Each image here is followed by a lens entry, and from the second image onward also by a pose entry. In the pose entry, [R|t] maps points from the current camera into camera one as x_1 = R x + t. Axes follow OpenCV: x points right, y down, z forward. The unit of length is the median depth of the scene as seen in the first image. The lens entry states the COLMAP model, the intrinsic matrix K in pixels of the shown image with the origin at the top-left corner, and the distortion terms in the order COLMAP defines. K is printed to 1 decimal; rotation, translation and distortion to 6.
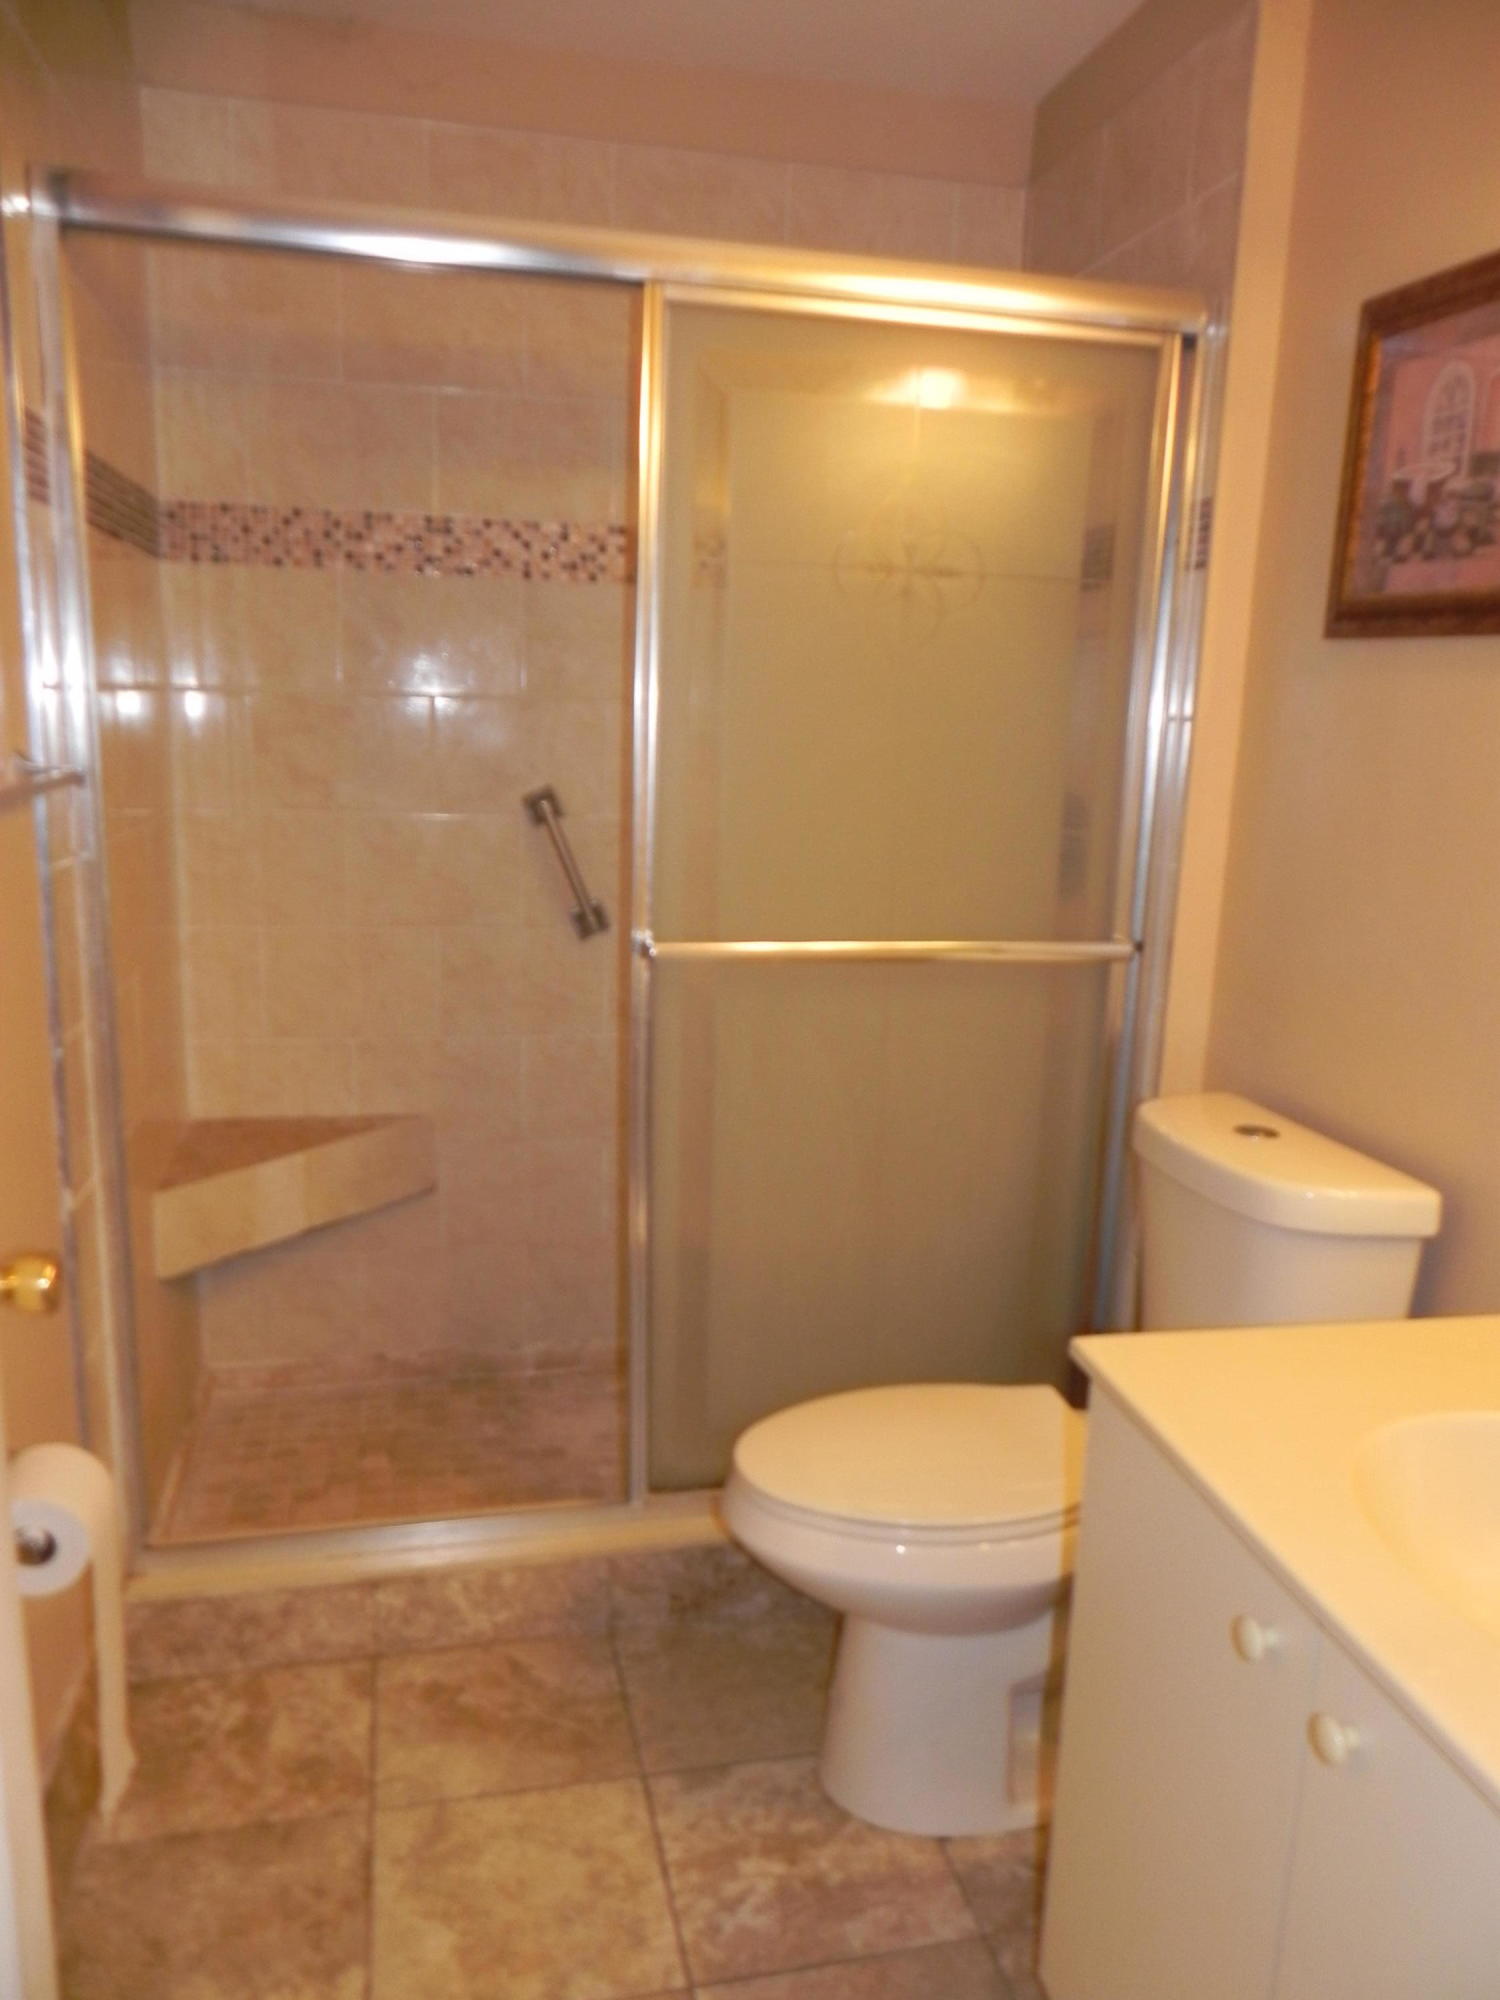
lens RADIAL K [[1509.1, 0, 748.5], [0, 1509.1, 1002.7], [0, 0, 1]] dist [-0.010207, 0.001275]
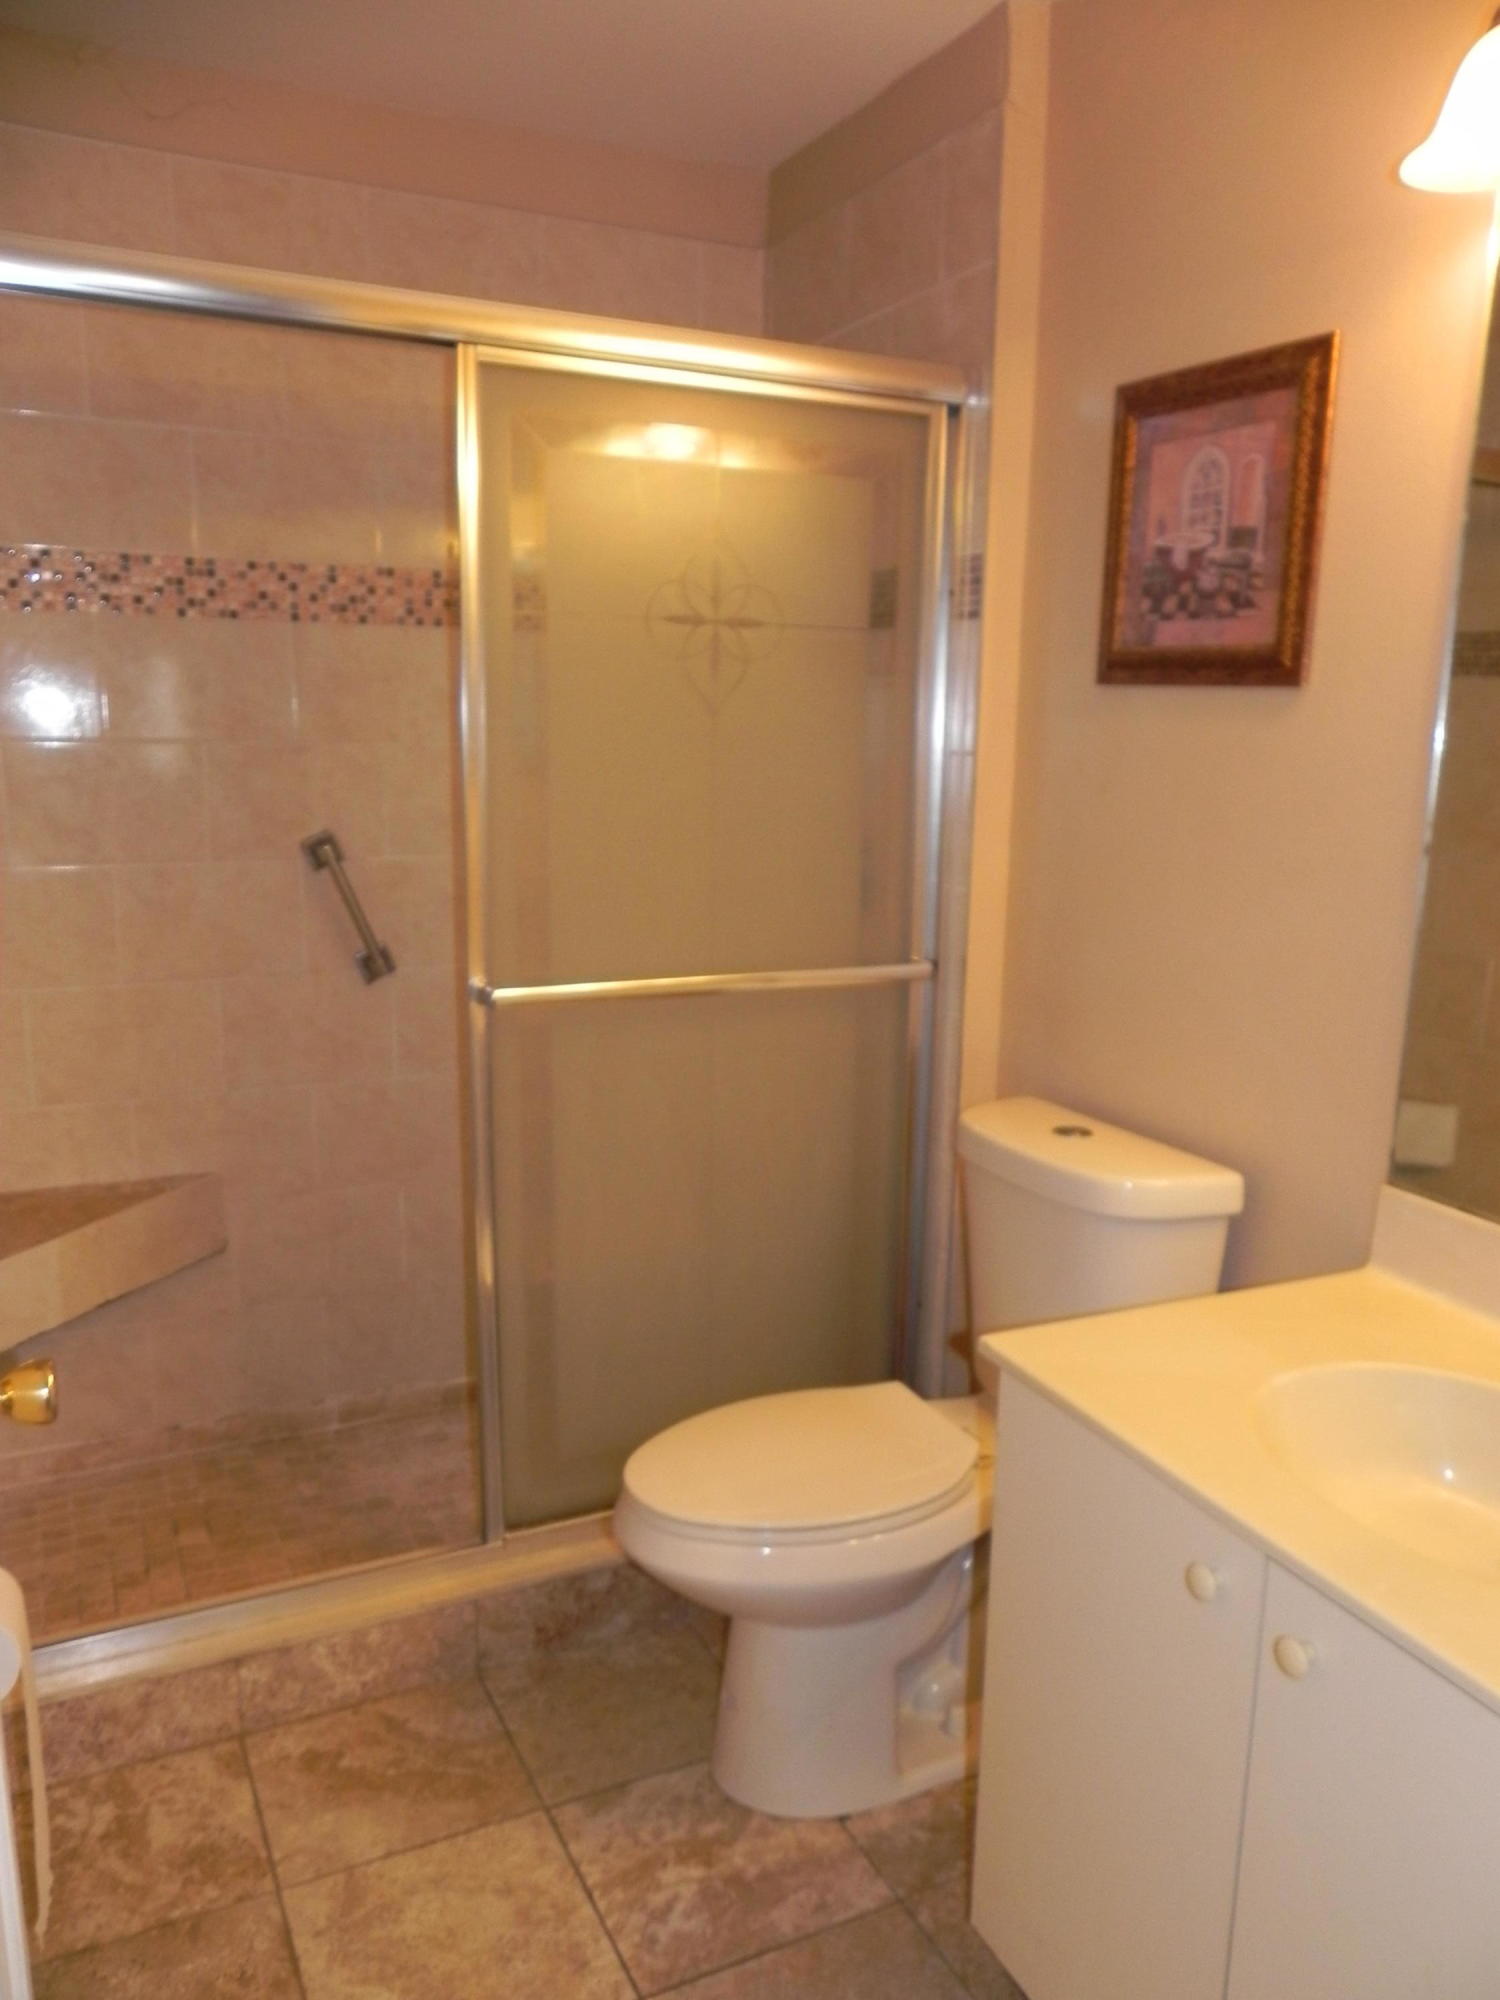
lens RADIAL K [[1509.1, 0, 754.3], [0, 1509.1, 1000.9], [0, 0, 1]] dist [-0.010207, 0.001275]
pose [[0.974934, -0.056726, 0.215142, -0.106710], [0.058544, 0.998283, -0.002078, -0.018497], [-0.214655, 0.014621, 0.976580, -0.028703]]
